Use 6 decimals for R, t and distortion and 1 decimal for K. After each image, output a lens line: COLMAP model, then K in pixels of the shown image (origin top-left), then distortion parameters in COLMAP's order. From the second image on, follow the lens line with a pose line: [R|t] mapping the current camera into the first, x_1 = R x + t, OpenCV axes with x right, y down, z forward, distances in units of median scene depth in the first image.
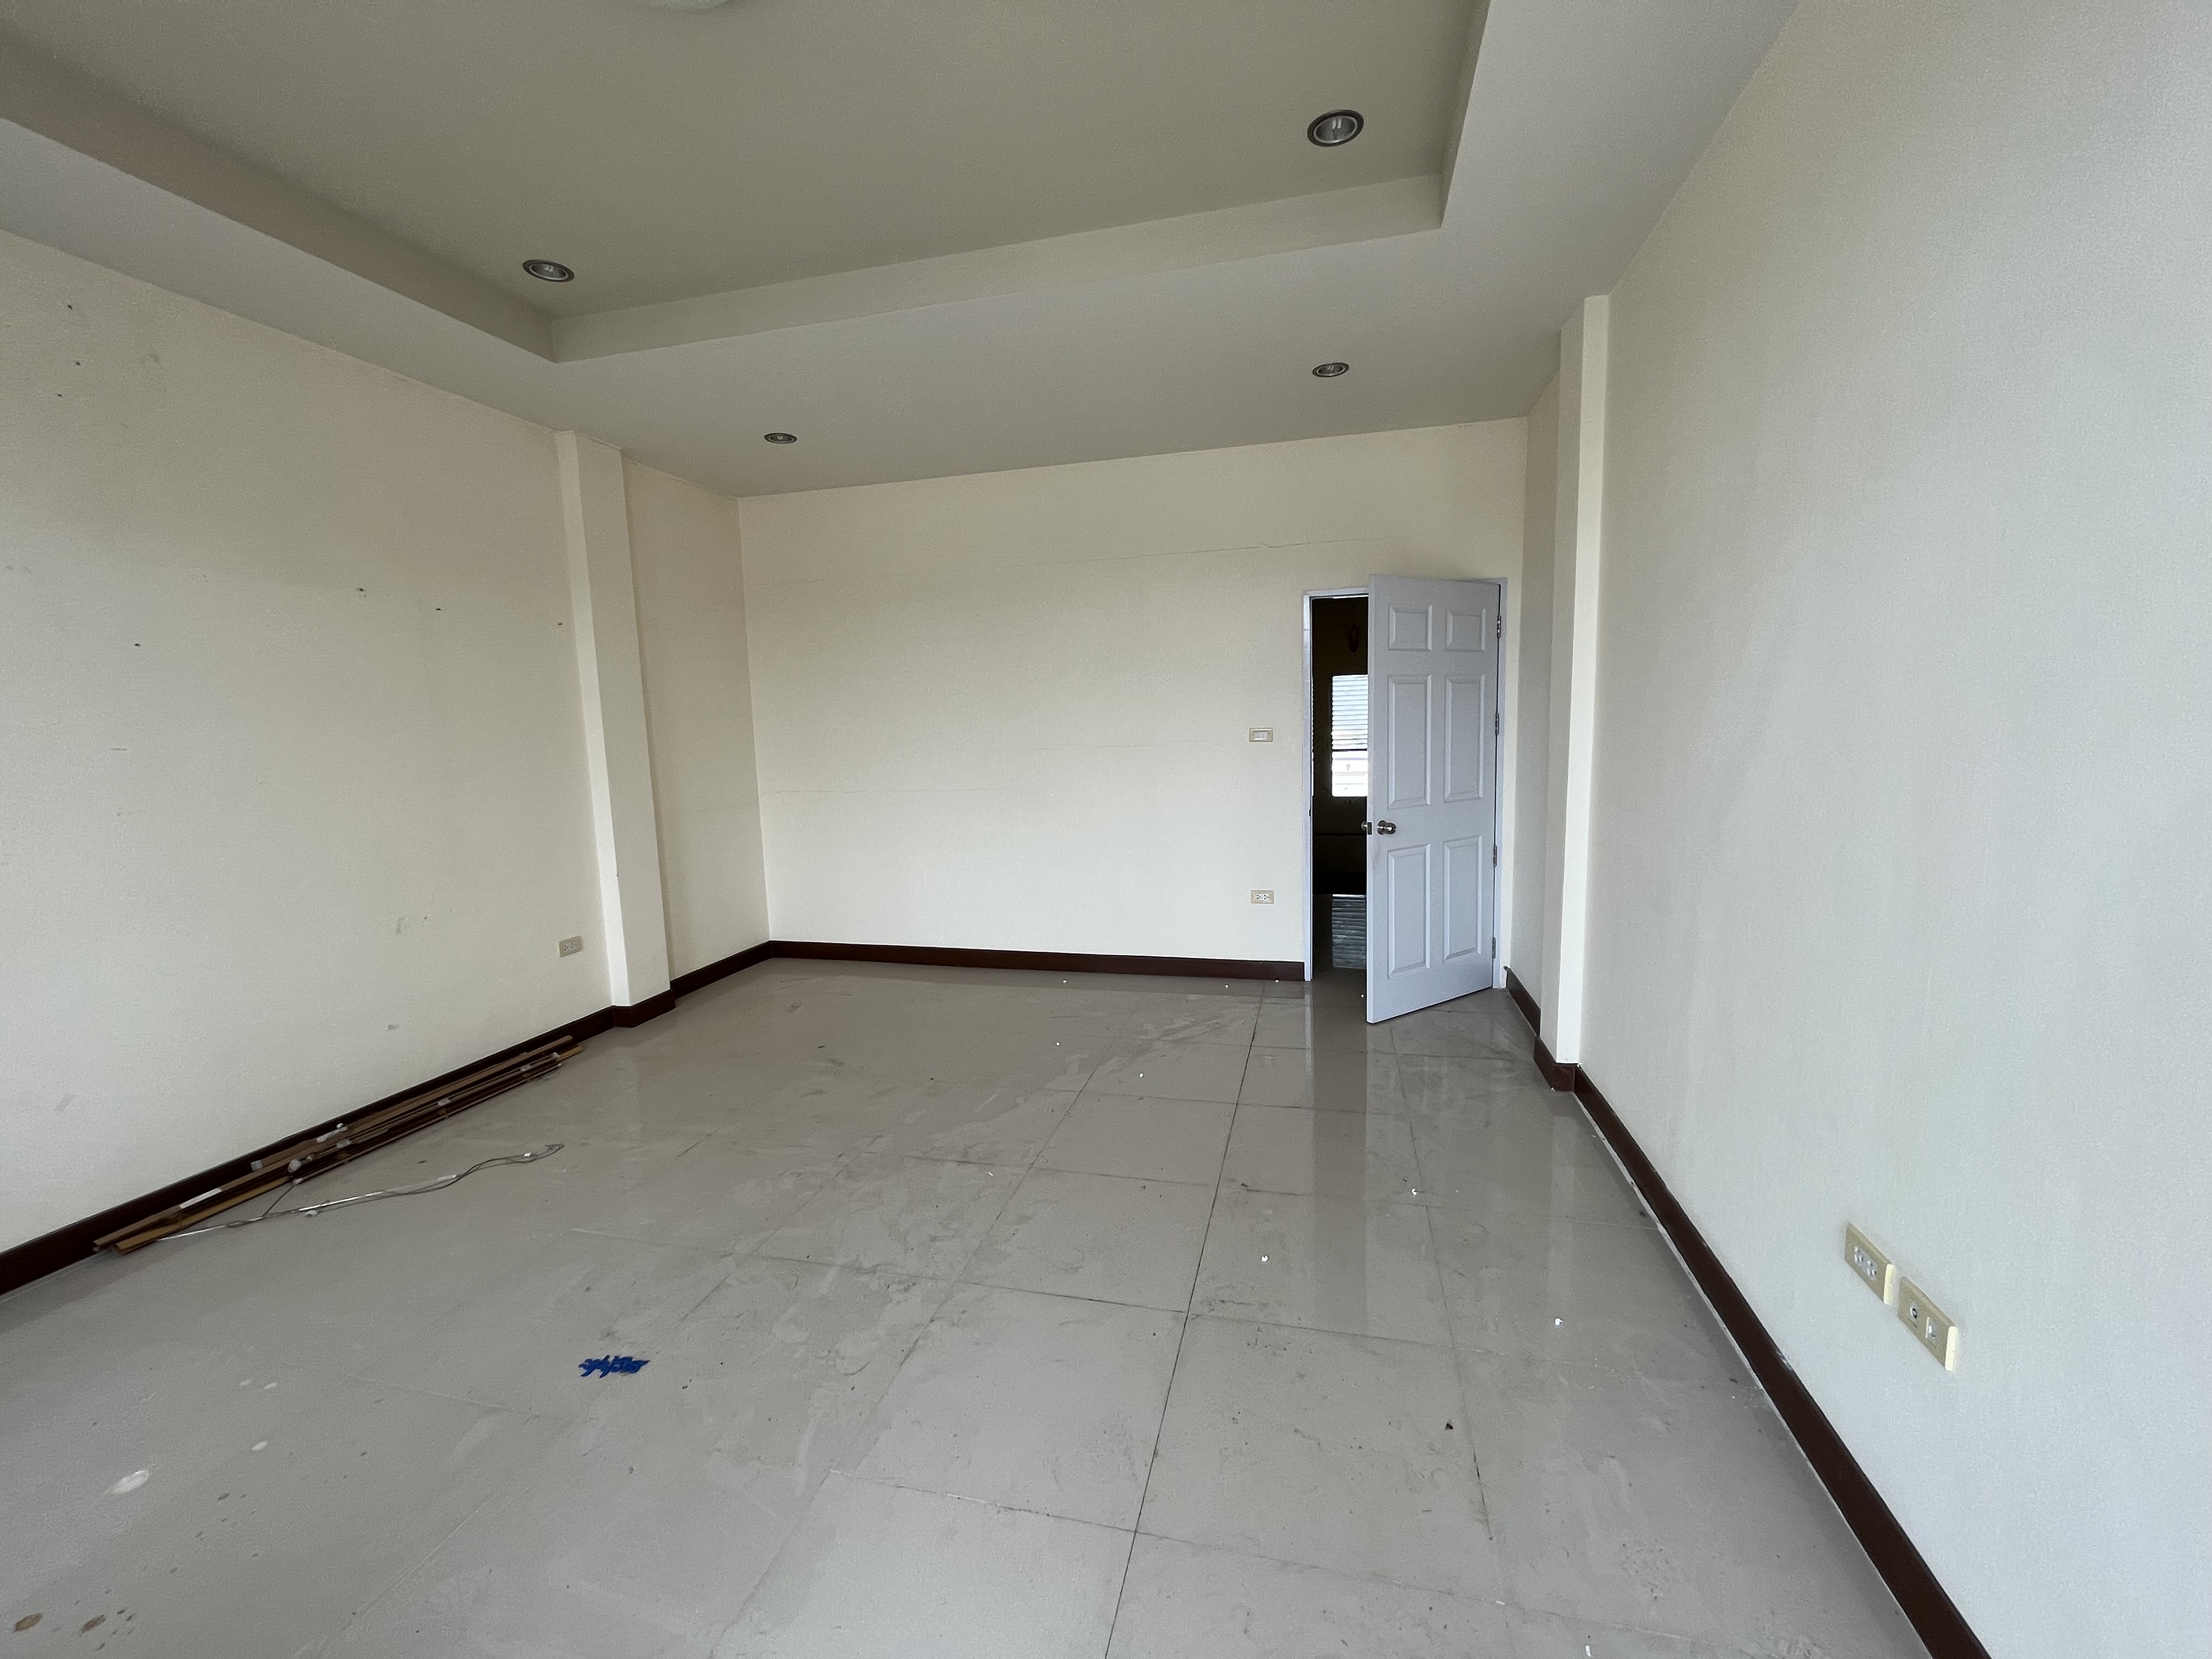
lens RADIAL K [[894.3, 0, 1112.8], [0, 894.3, 818.7], [0, 0, 1]] dist [-0.002632, -0.000768]
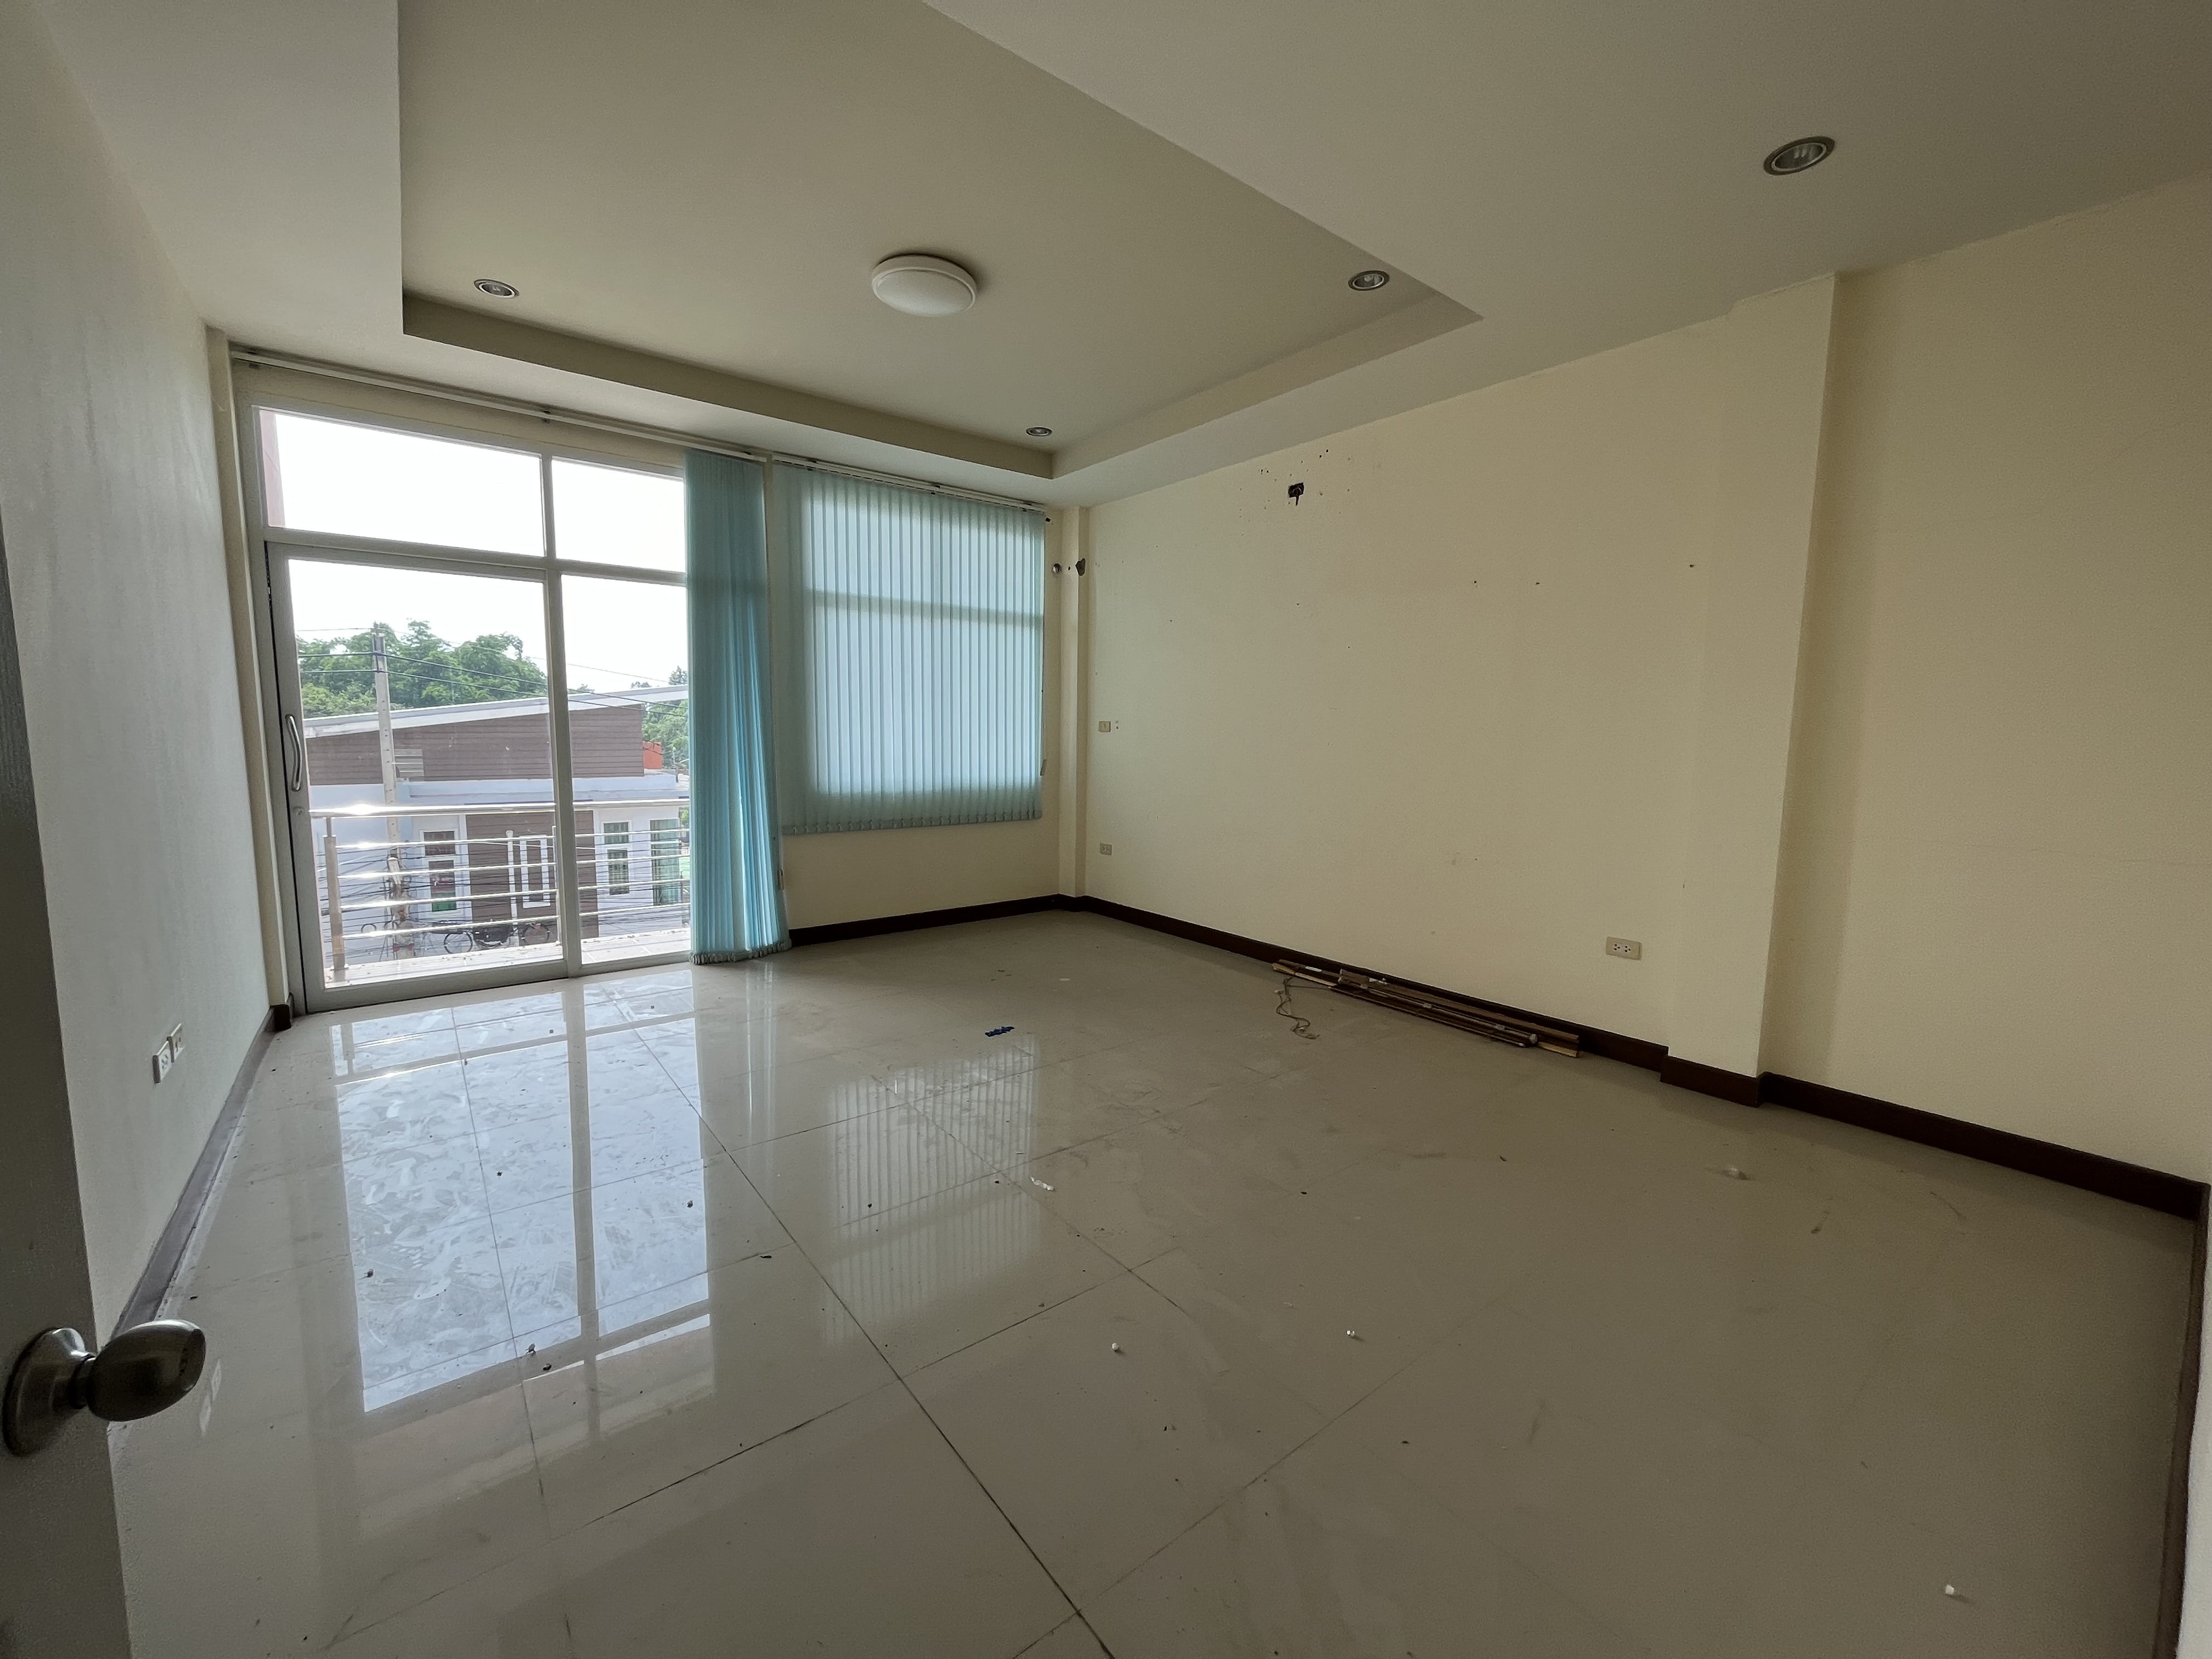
lens RADIAL K [[894.3, 0, 1106.1], [0, 894.3, 827.9], [0, 0, 1]] dist [-0.002632, -0.000768]
pose [[-0.622734, 0.104632, -0.775406, 0.420395], [-0.082958, 0.976603, 0.198405, -0.118266], [0.778023, 0.187880, -0.599484, 1.287416]]
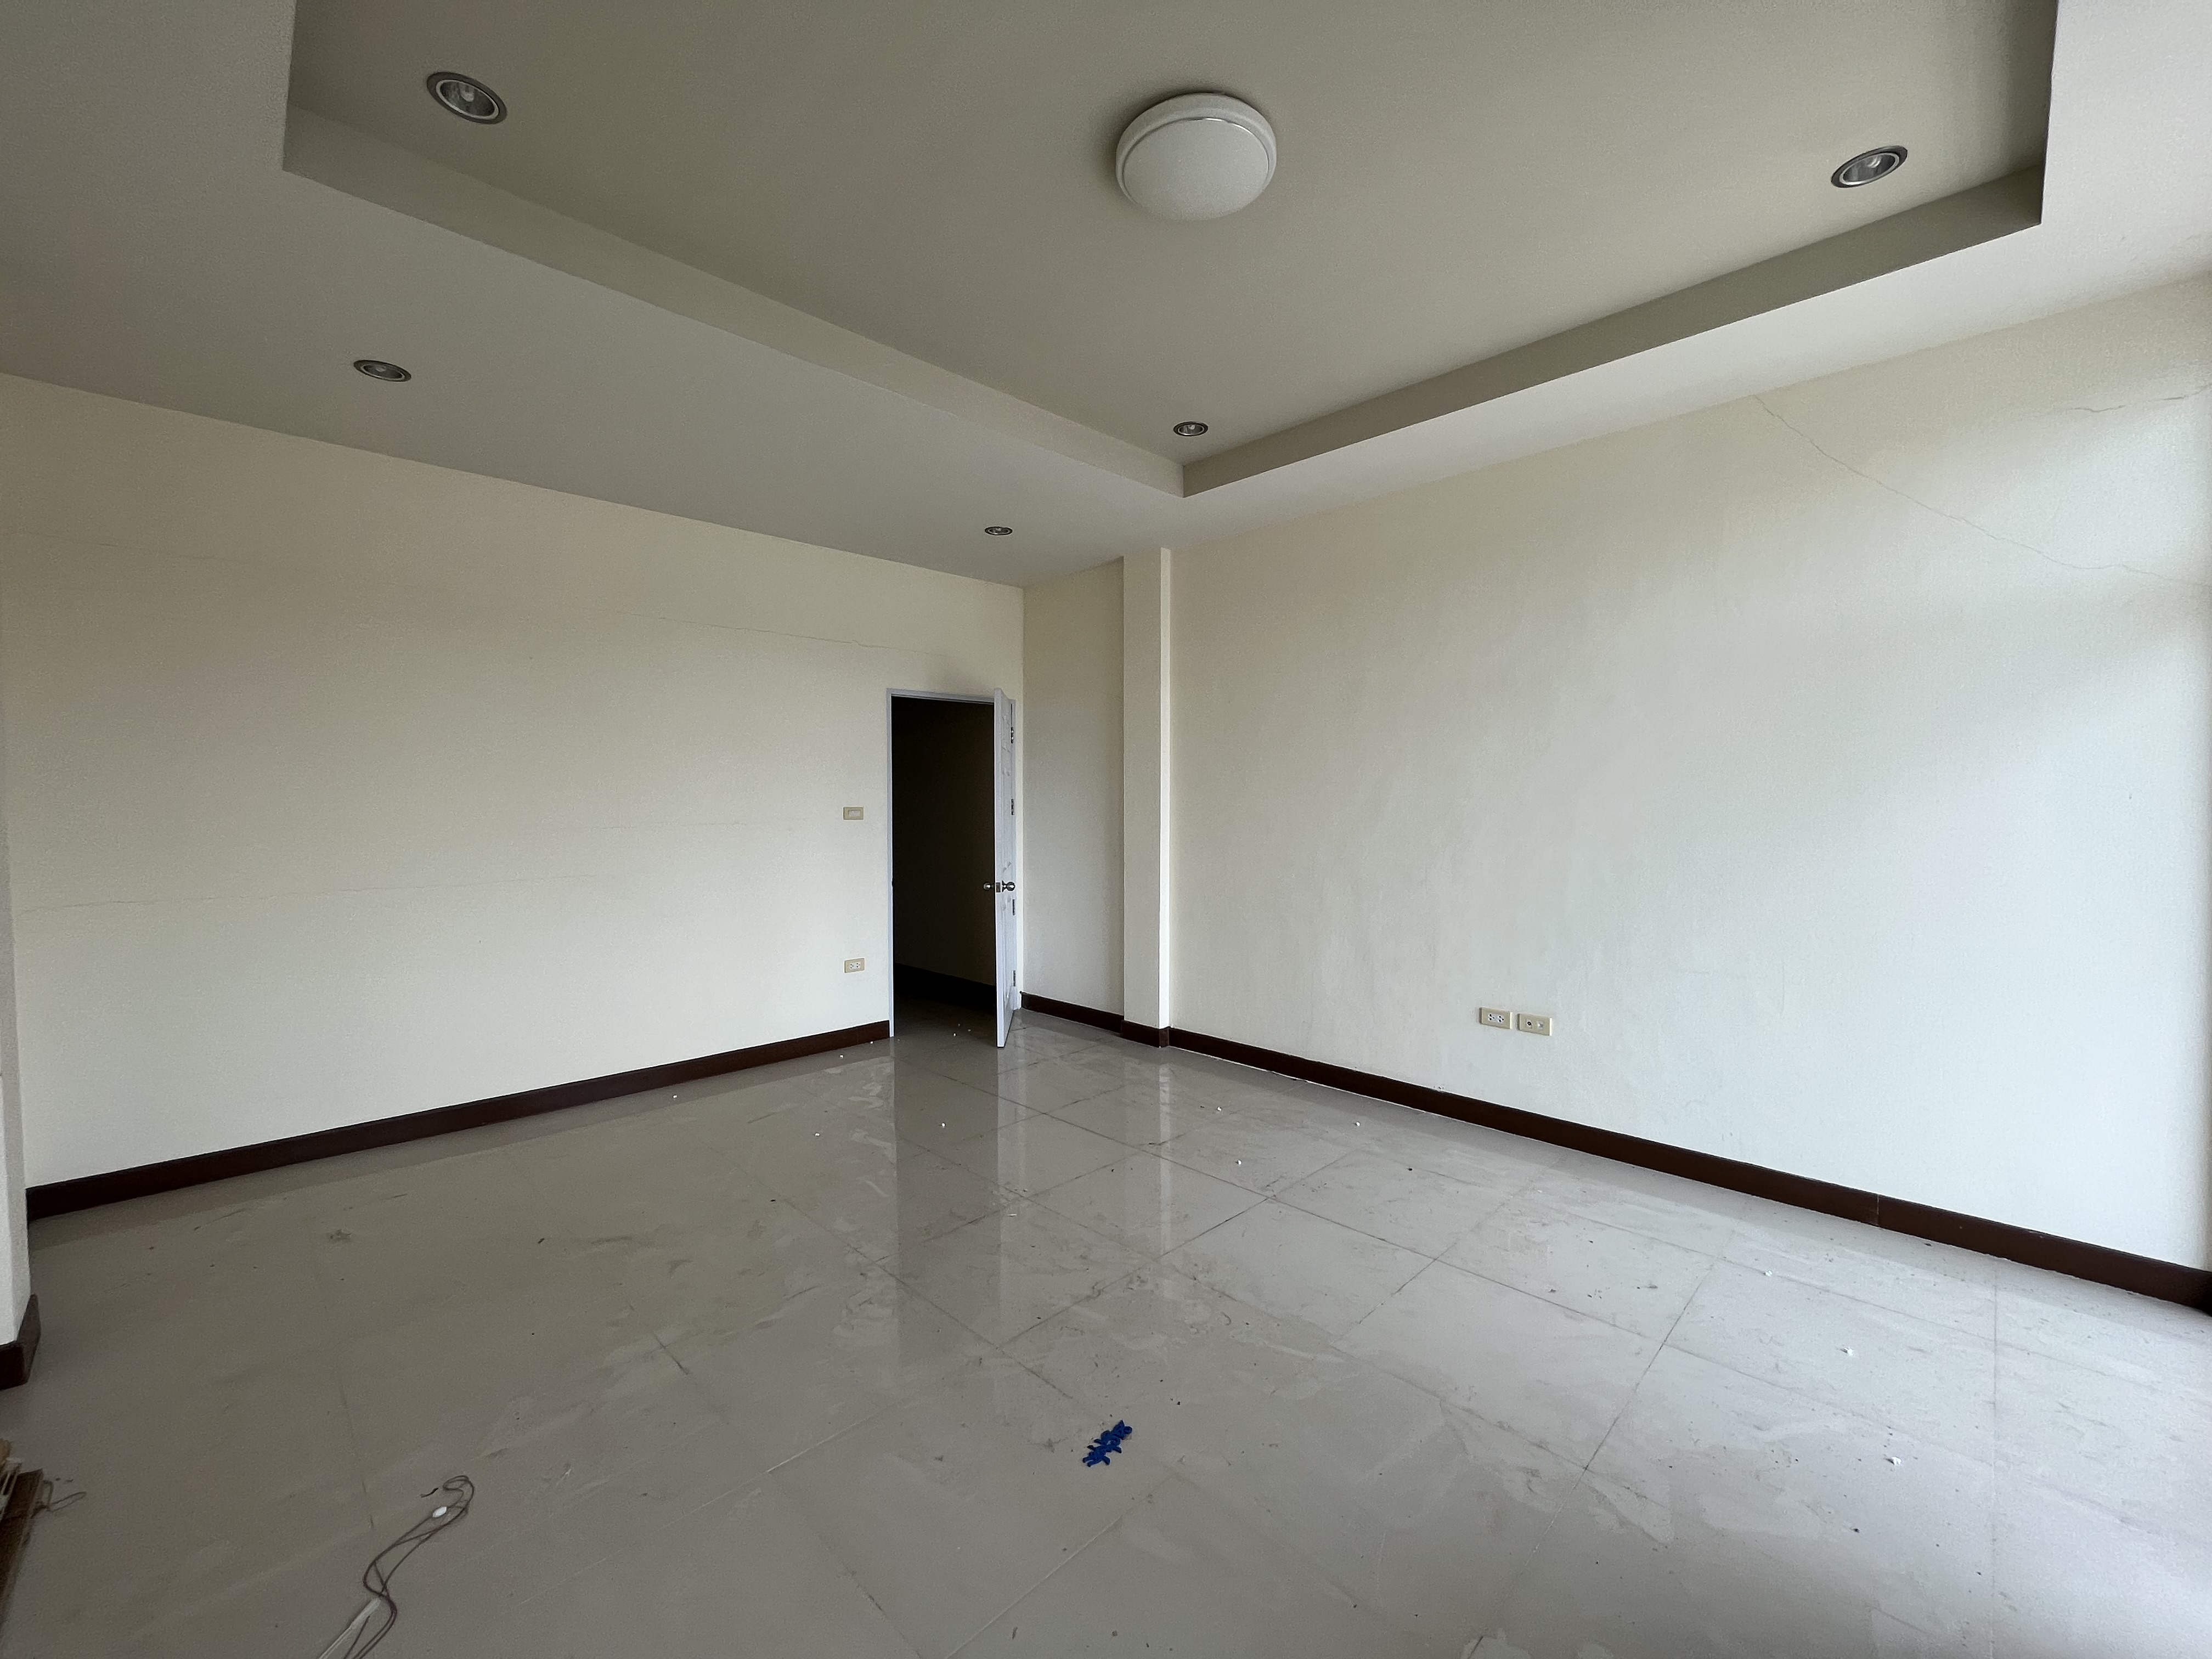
lens RADIAL K [[894.3, 0, 1112.7], [0, 894.3, 808.9], [0, 0, 1]] dist [-0.002632, -0.000768]
pose [[0.516012, 0.014779, 0.856454, -0.798498], [0.082749, 0.994315, -0.067014, 0.001899], [-0.852575, 0.105451, 0.511855, 0.251694]]
